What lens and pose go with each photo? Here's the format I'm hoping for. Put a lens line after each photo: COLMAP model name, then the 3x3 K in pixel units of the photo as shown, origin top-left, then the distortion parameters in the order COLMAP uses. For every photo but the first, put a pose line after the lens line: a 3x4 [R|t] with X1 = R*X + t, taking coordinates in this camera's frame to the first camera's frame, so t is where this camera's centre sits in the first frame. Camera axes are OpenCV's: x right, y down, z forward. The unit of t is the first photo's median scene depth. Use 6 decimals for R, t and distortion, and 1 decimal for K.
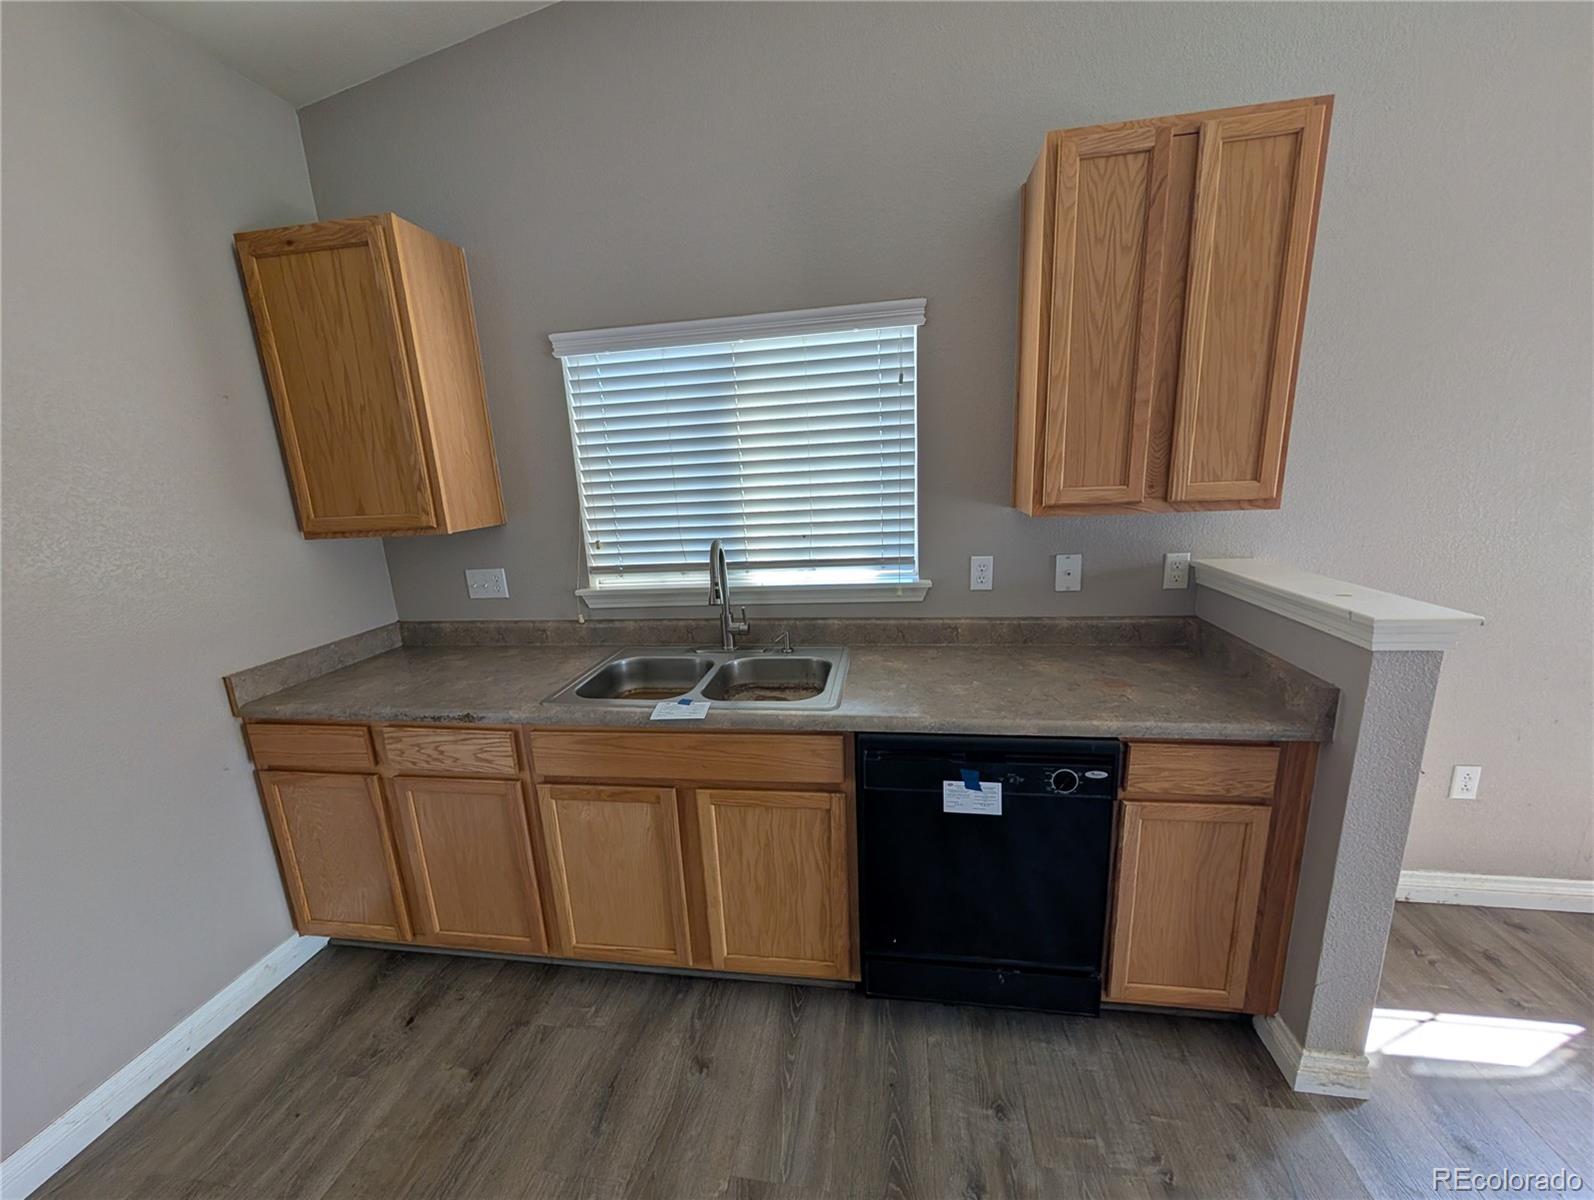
lens RADIAL K [[602.7, 0, 798.9], [0, 602.7, 602.0], [0, 0, 1]] dist [-0.002068, 0.000384]
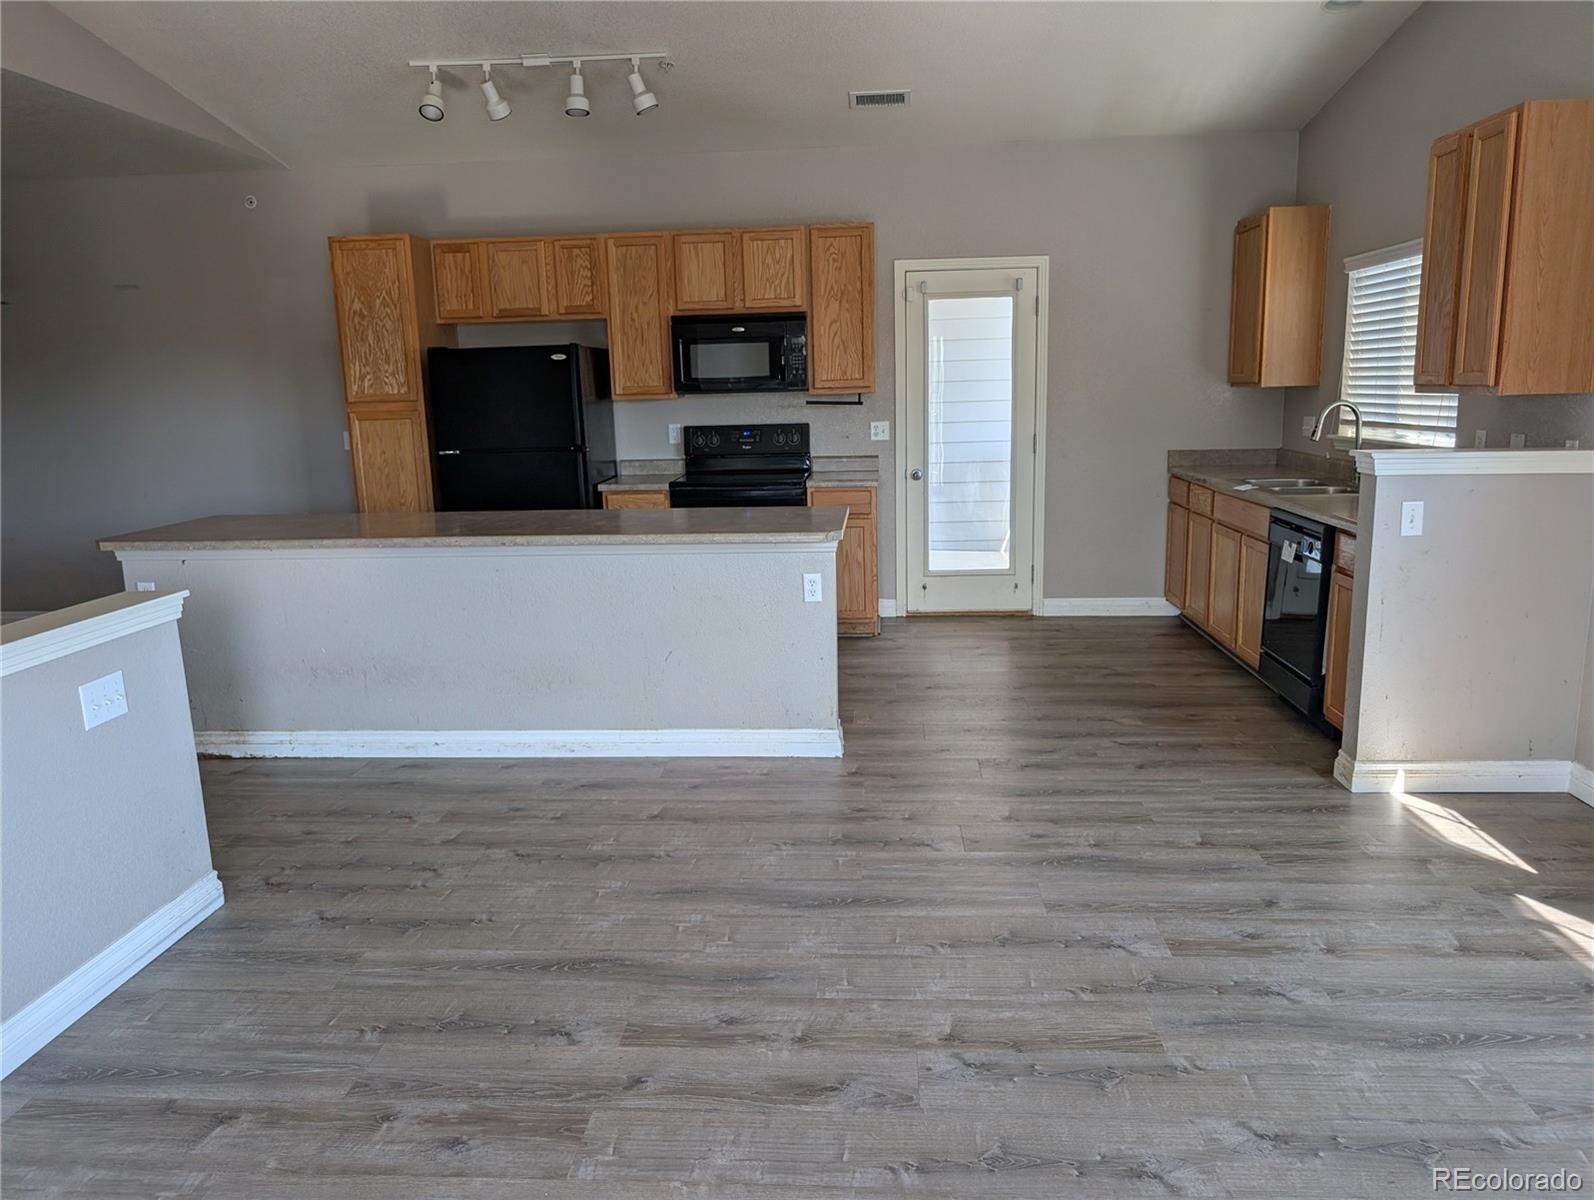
lens RADIAL K [[1149.6, 0, 795.7], [0, 1149.6, 606.6], [0, 0, 1]] dist [0.009598, -0.002040]
pose [[0.085529, 0.237893, -0.967518, 2.909306], [-0.199542, 0.955492, 0.217297, 0.037926], [0.976149, 0.174476, 0.129192, -0.655266]]
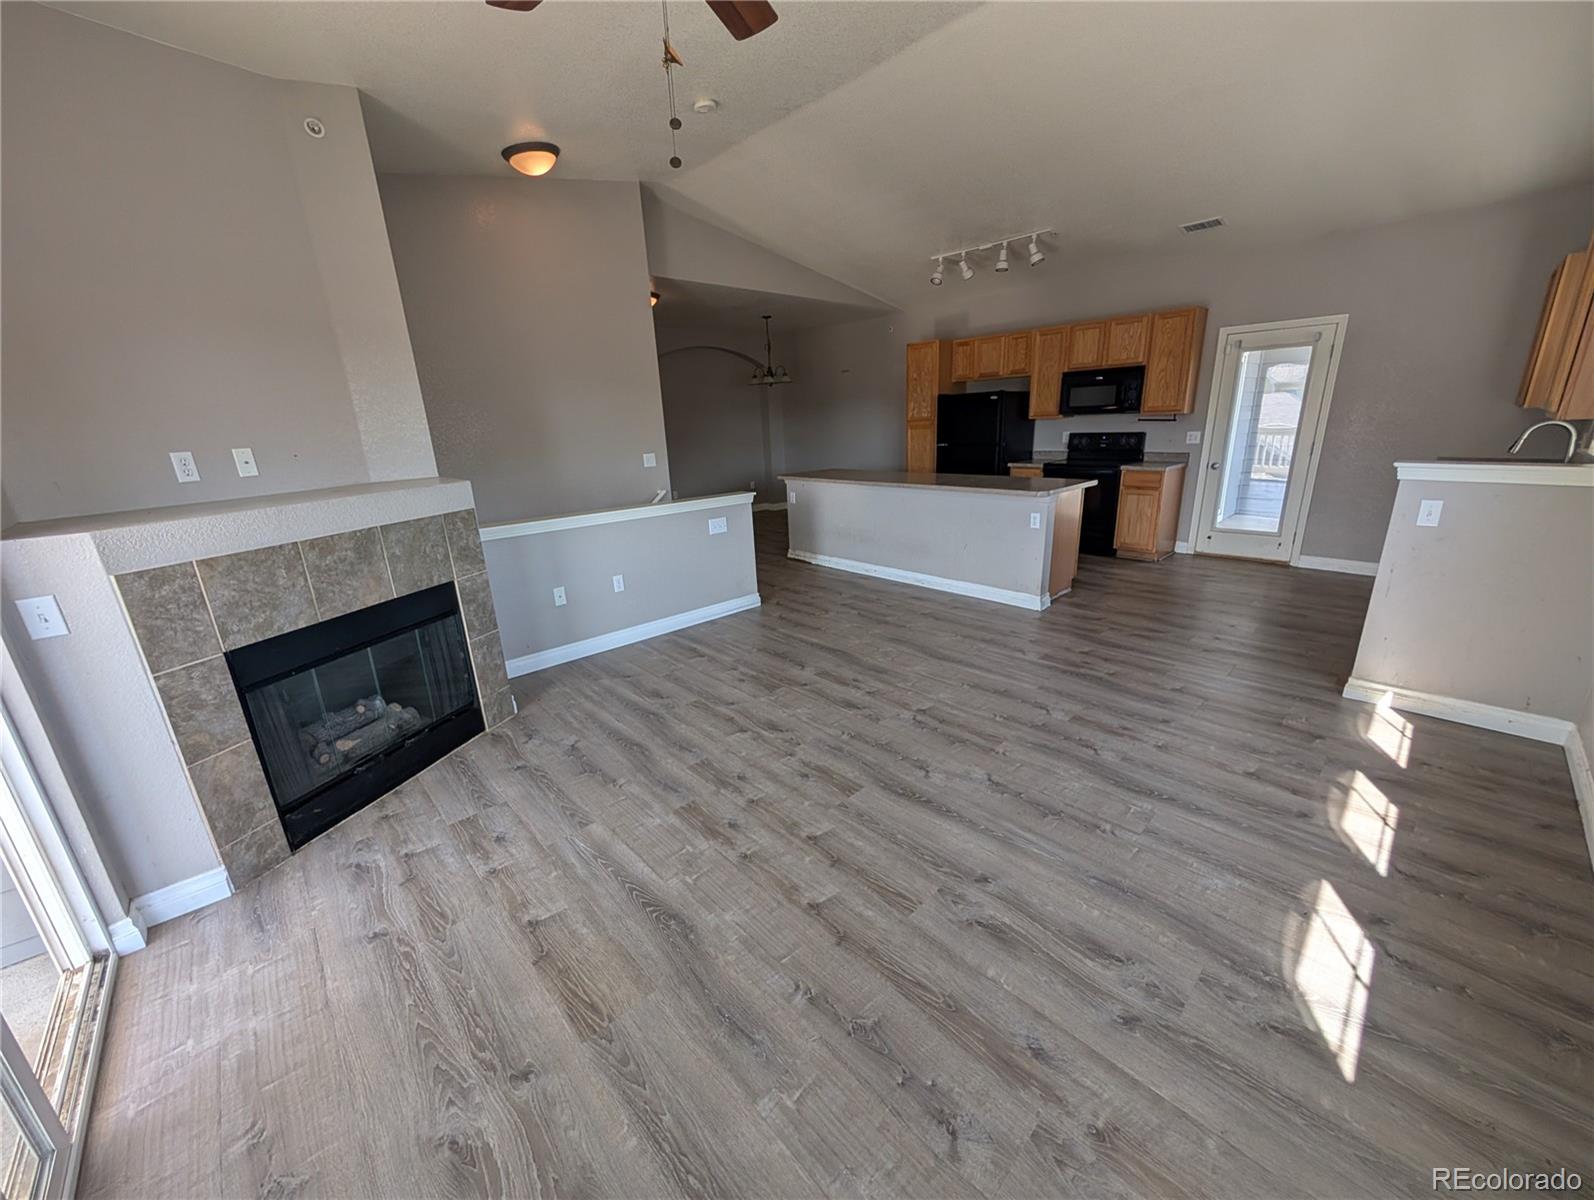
lens RADIAL K [[602.7, 0, 798.9], [0, 602.7, 602.0], [0, 0, 1]] dist [-0.002068, 0.000384]
pose [[-0.612610, 0.296367, -0.732718, 3.064509], [-0.108583, 0.886692, 0.449430, -0.205767], [0.782891, 0.354886, -0.511016, 0.378902]]
